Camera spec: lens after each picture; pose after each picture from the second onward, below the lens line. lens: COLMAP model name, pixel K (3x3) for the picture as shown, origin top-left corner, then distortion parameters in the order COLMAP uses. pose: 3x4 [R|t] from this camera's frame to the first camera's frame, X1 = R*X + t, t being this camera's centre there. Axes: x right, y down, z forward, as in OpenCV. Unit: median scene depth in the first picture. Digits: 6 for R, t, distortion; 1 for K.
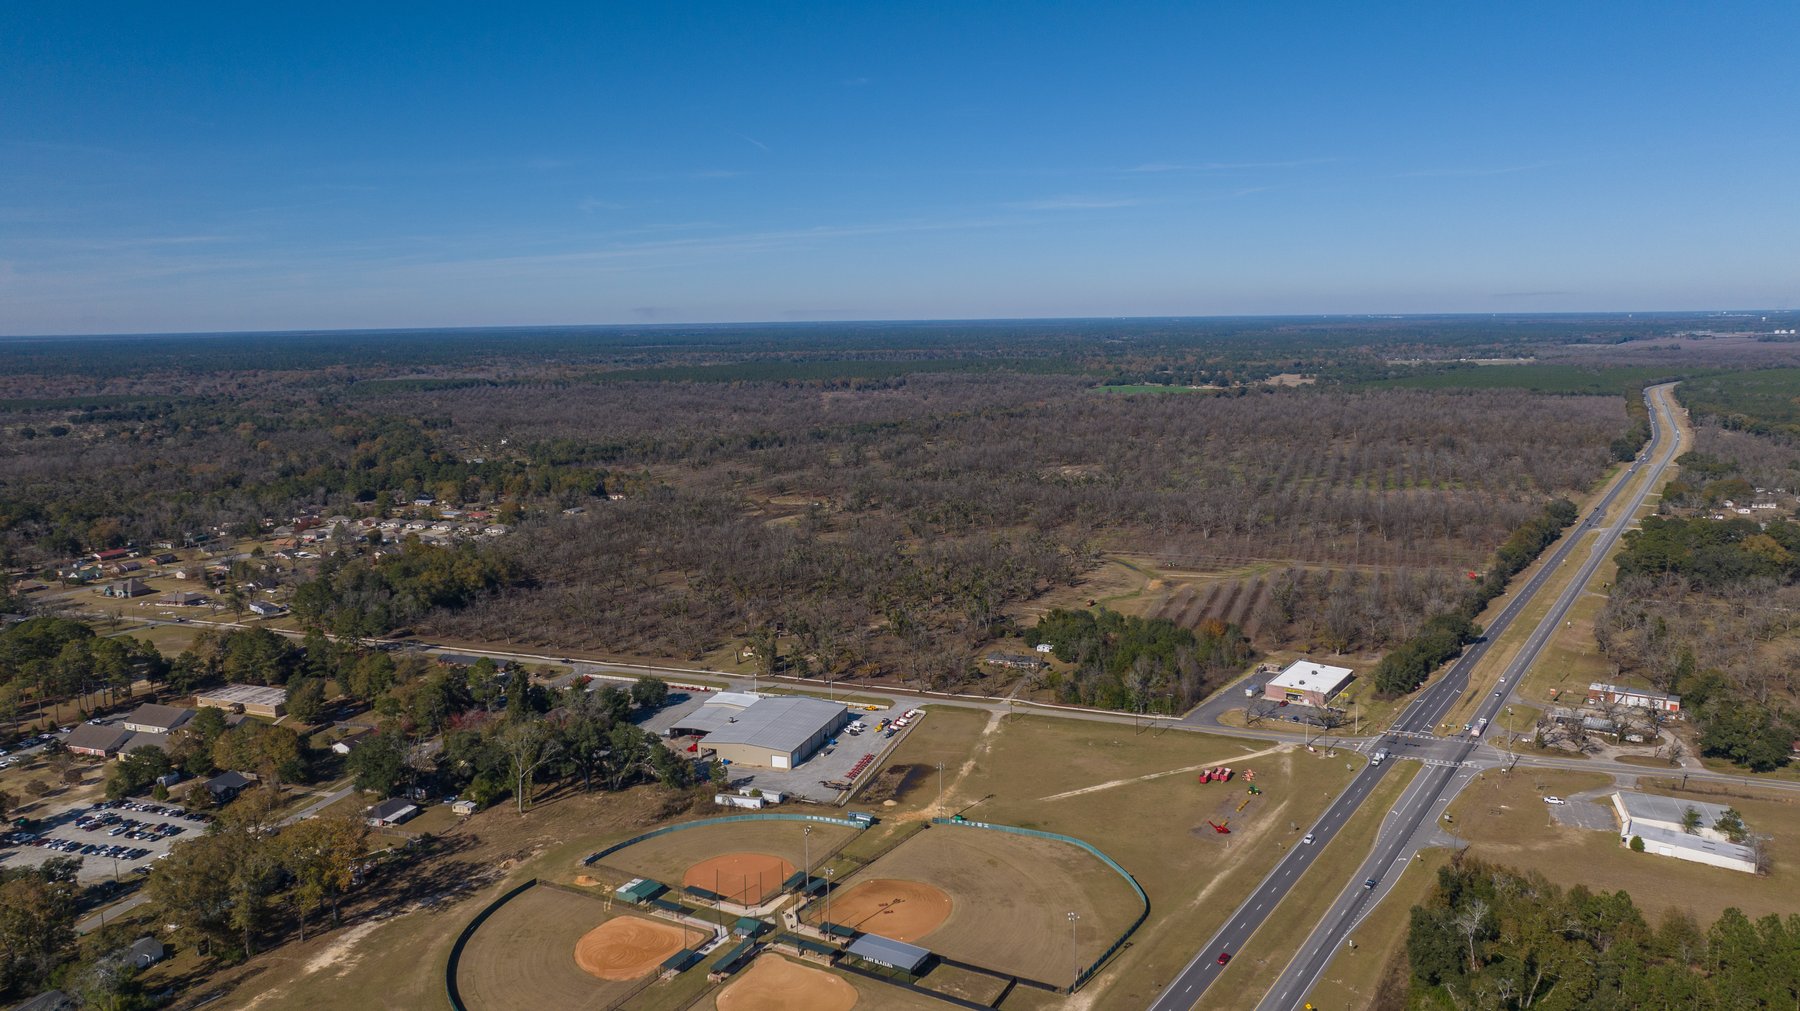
lens RADIAL K [[1264.9, 0, 899.7], [0, 1264.9, 510.3], [0, 0, 1]] dist [-0.029907, 0.028434]
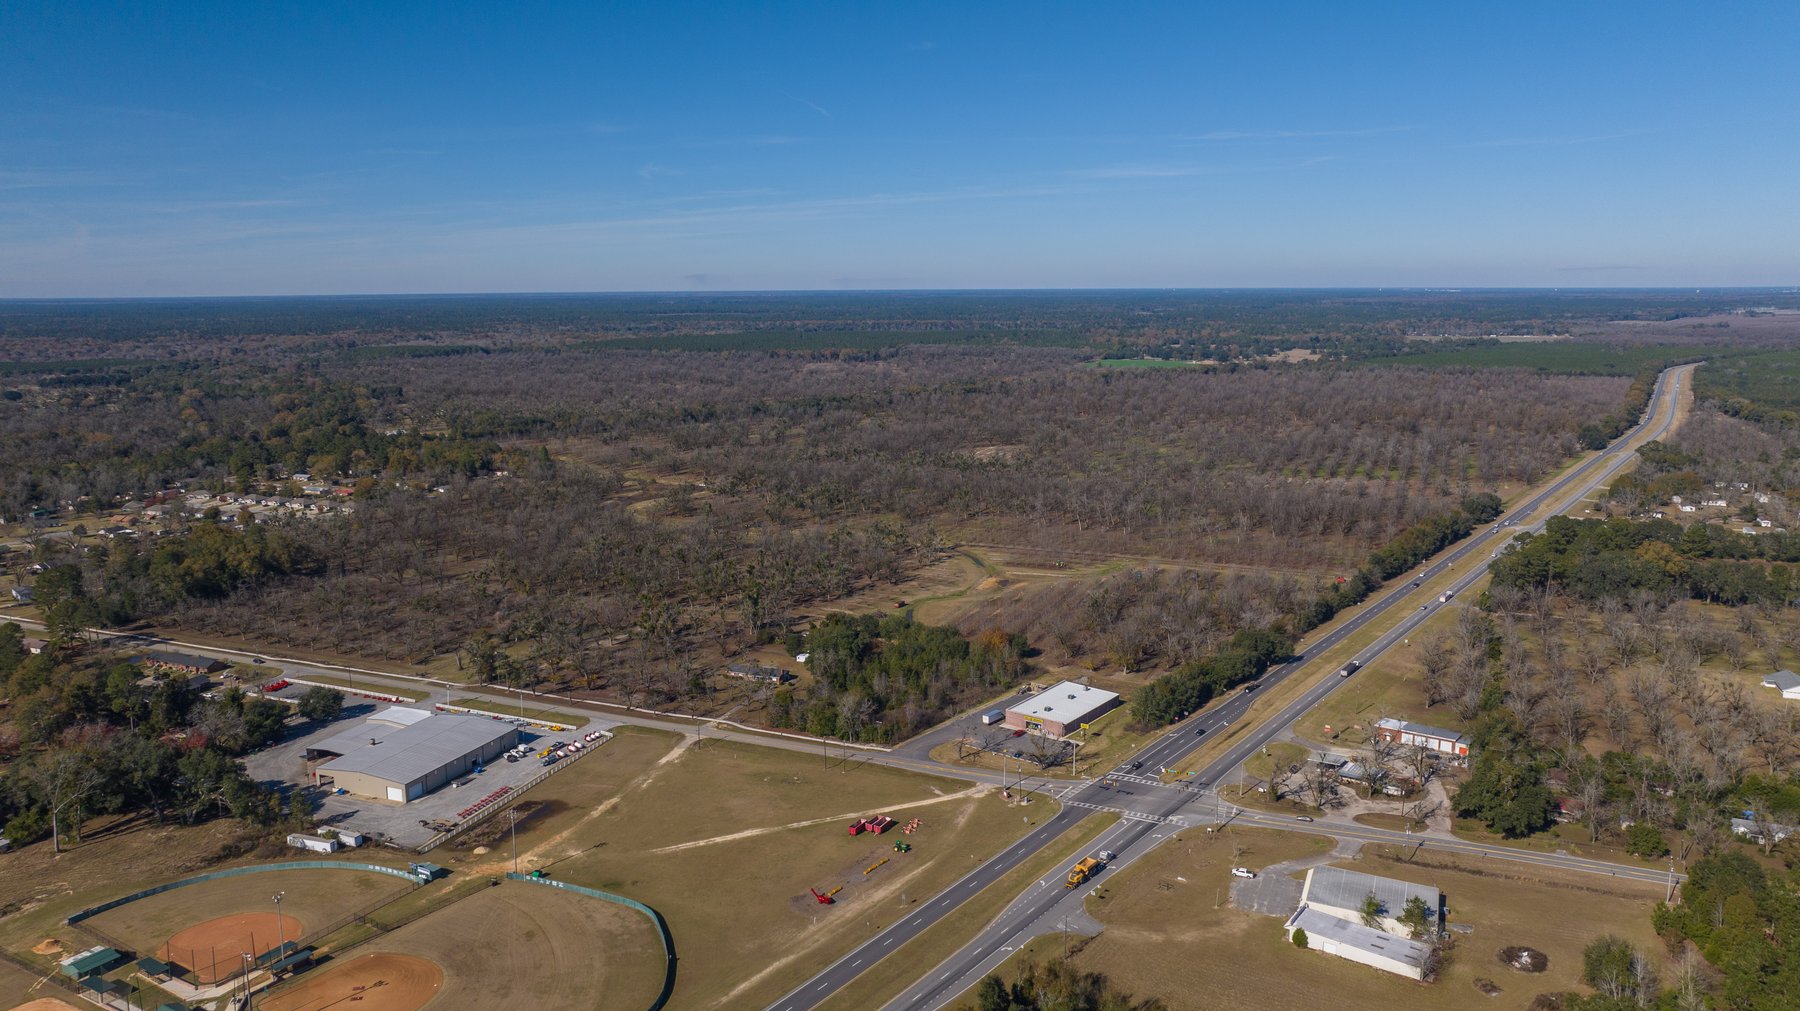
lens RADIAL K [[1264.9, 0, 900.5], [0, 1264.9, 506.1], [0, 0, 1]] dist [-0.029907, 0.028434]
pose [[0.999079, 0.015206, -0.040119, 0.186823], [-0.014366, 0.999673, 0.021151, -0.017027], [0.040428, -0.020556, 0.998971, 0.087664]]
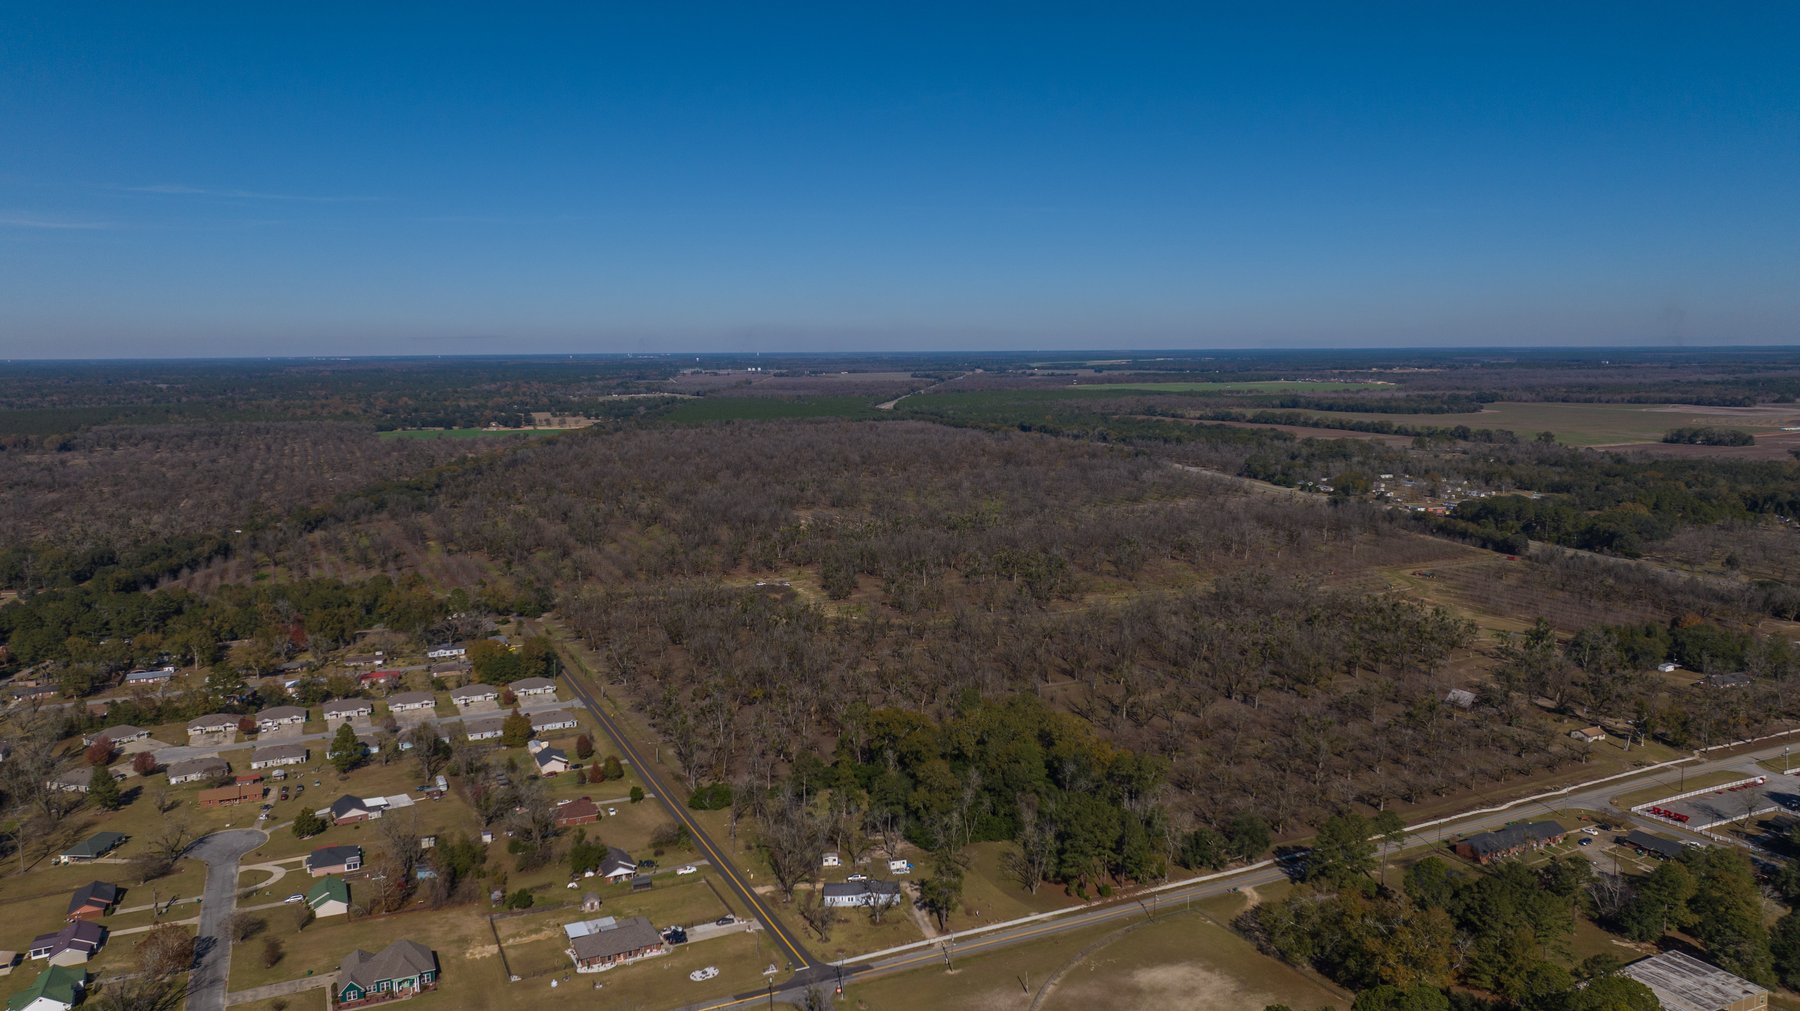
lens RADIAL K [[1264.9, 0, 894.1], [0, 1264.9, 503.8], [0, 0, 1]] dist [-0.029907, 0.028434]
pose [[0.688091, -0.081103, 0.721078, -0.842526], [0.108637, 0.994048, 0.008137, -0.076288], [-0.717446, 0.072737, 0.692806, 0.641995]]
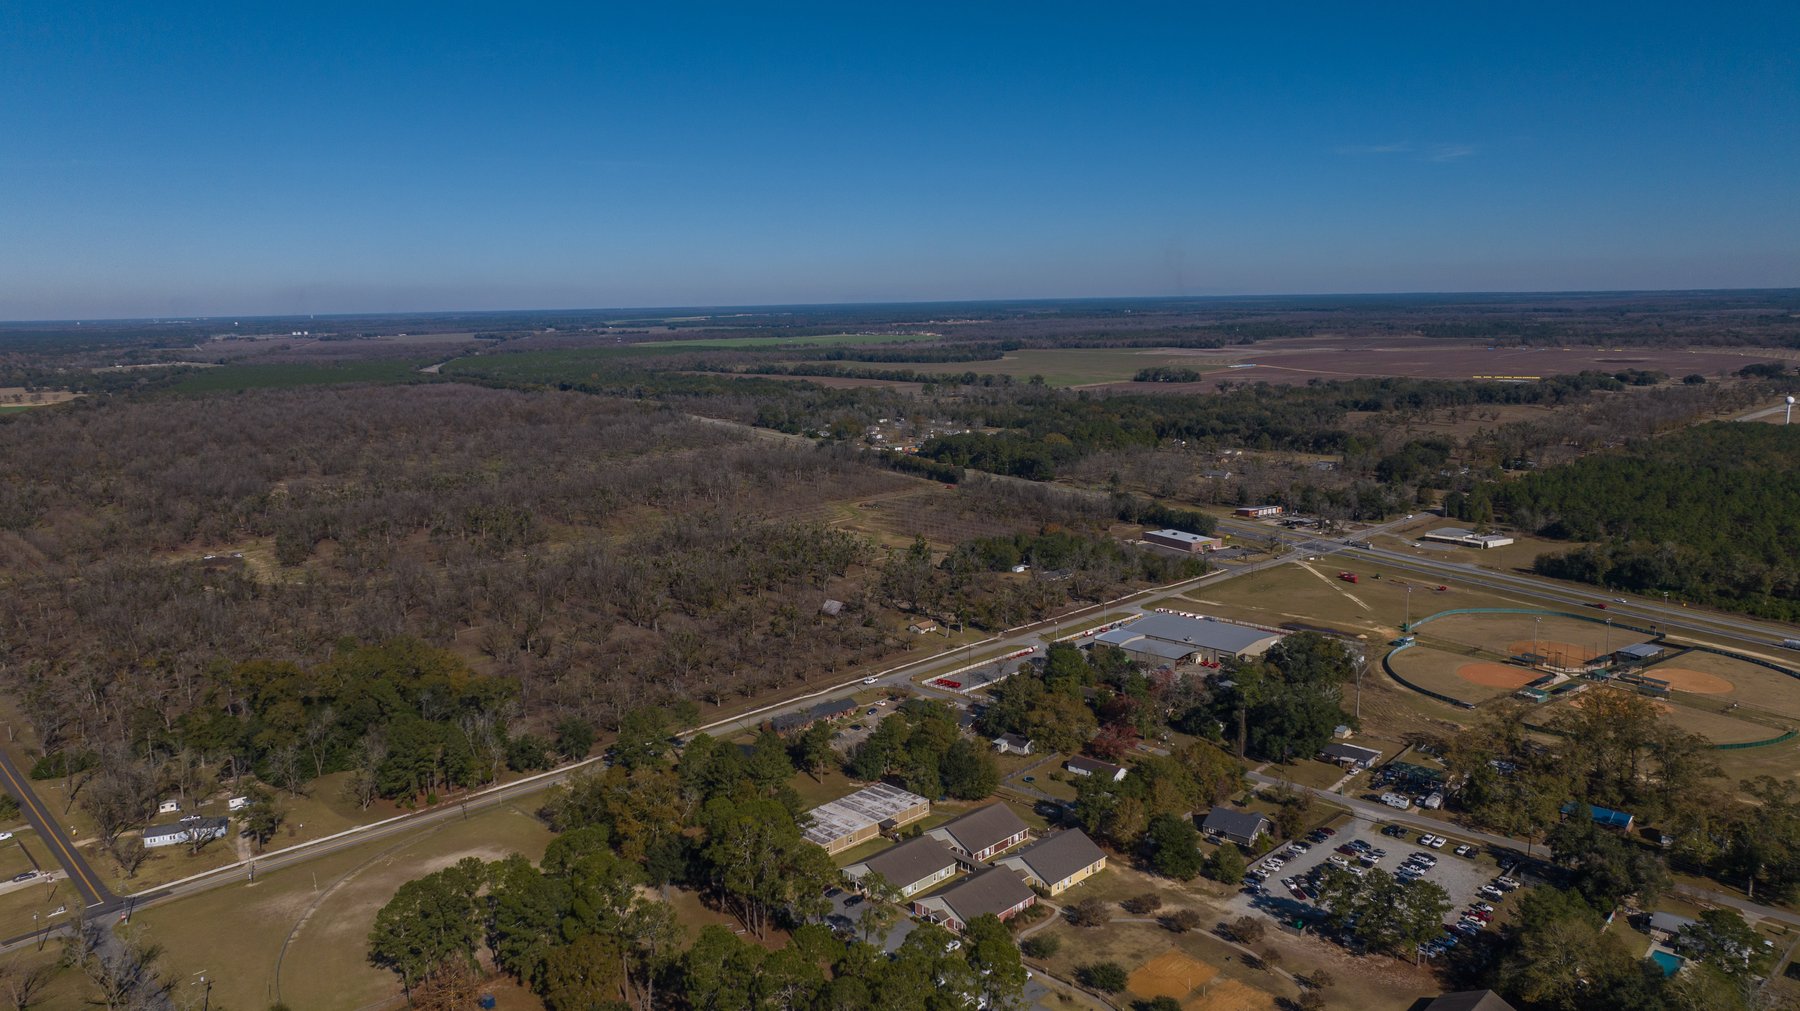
lens RADIAL K [[1264.9, 0, 895.9], [0, 1264.9, 510.7], [0, 0, 1]] dist [-0.029907, 0.028434]
pose [[0.424602, -0.144787, 0.893728, -0.827953], [0.150630, 0.984670, 0.087958, -0.054011], [-0.892762, 0.097275, 0.439902, 0.501284]]
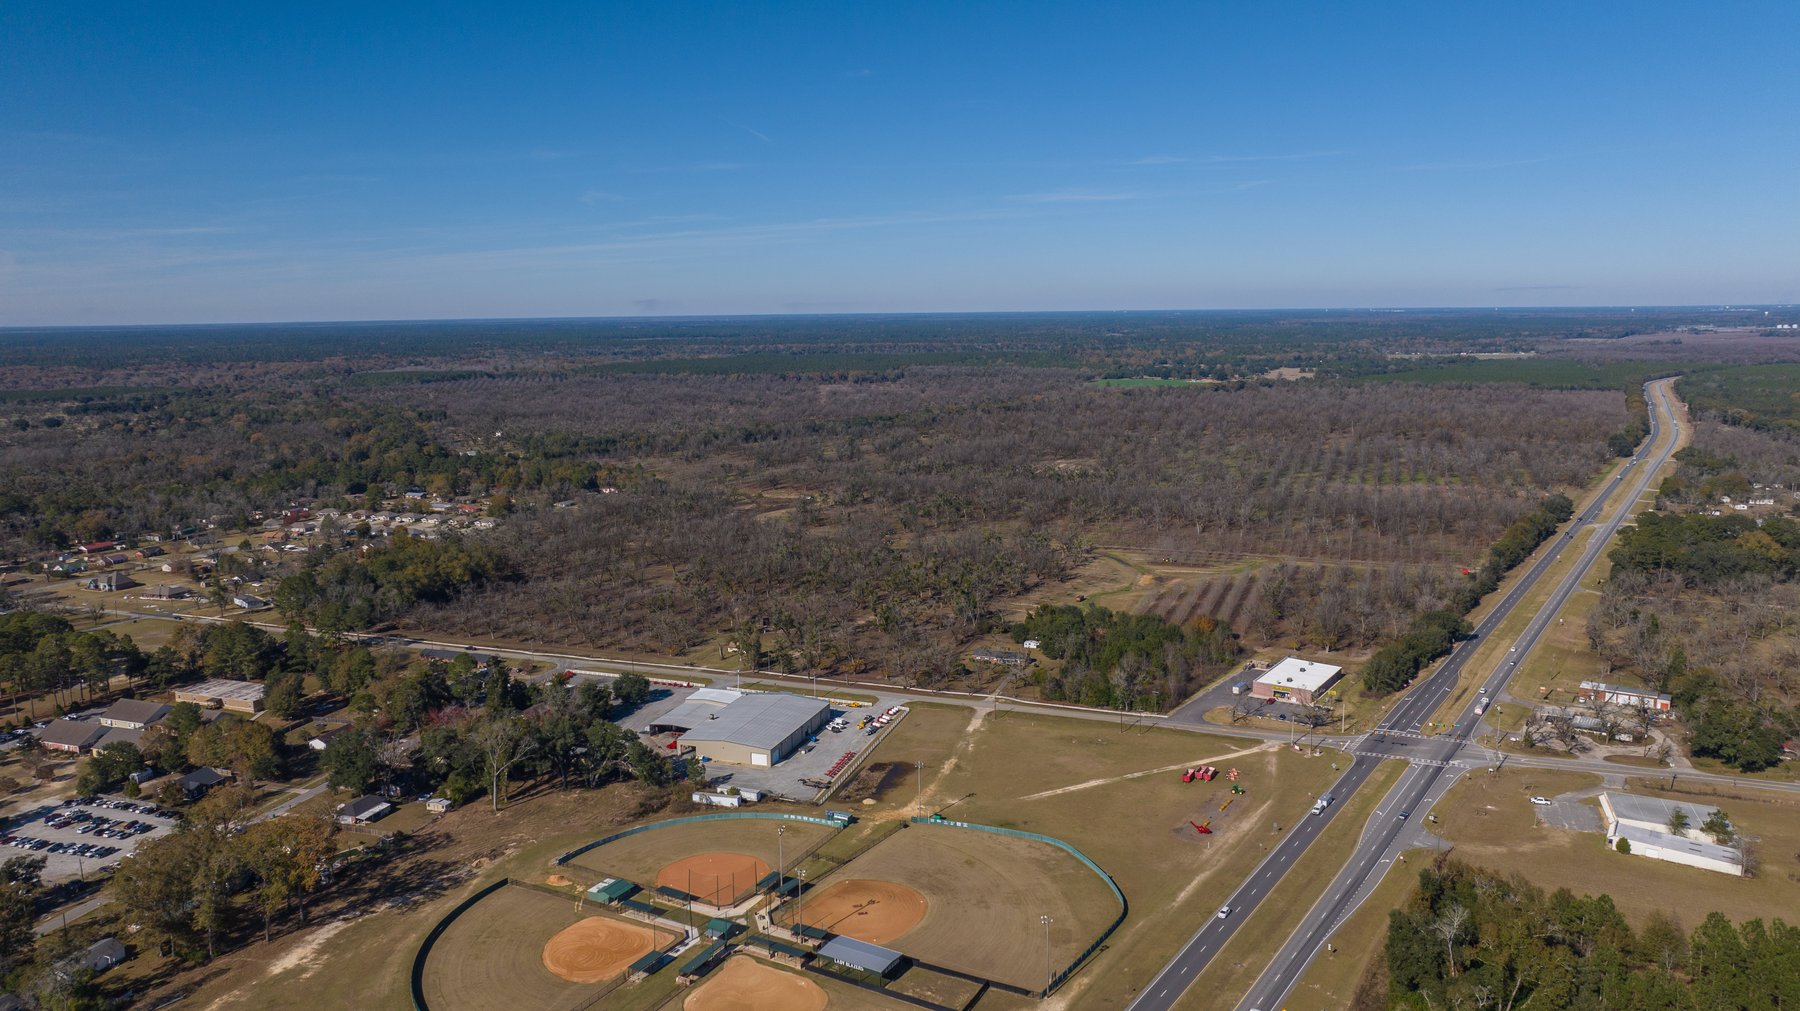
lens RADIAL K [[1264.9, 0, 900.1], [0, 1264.9, 513.1], [0, 0, 1]] dist [-0.029907, 0.028434]
pose [[0.999997, 0.002192, -0.000511, 0.009846], [-0.002188, 0.999967, 0.007857, -0.001199], [0.000528, -0.007856, 0.999969, 0.007632]]
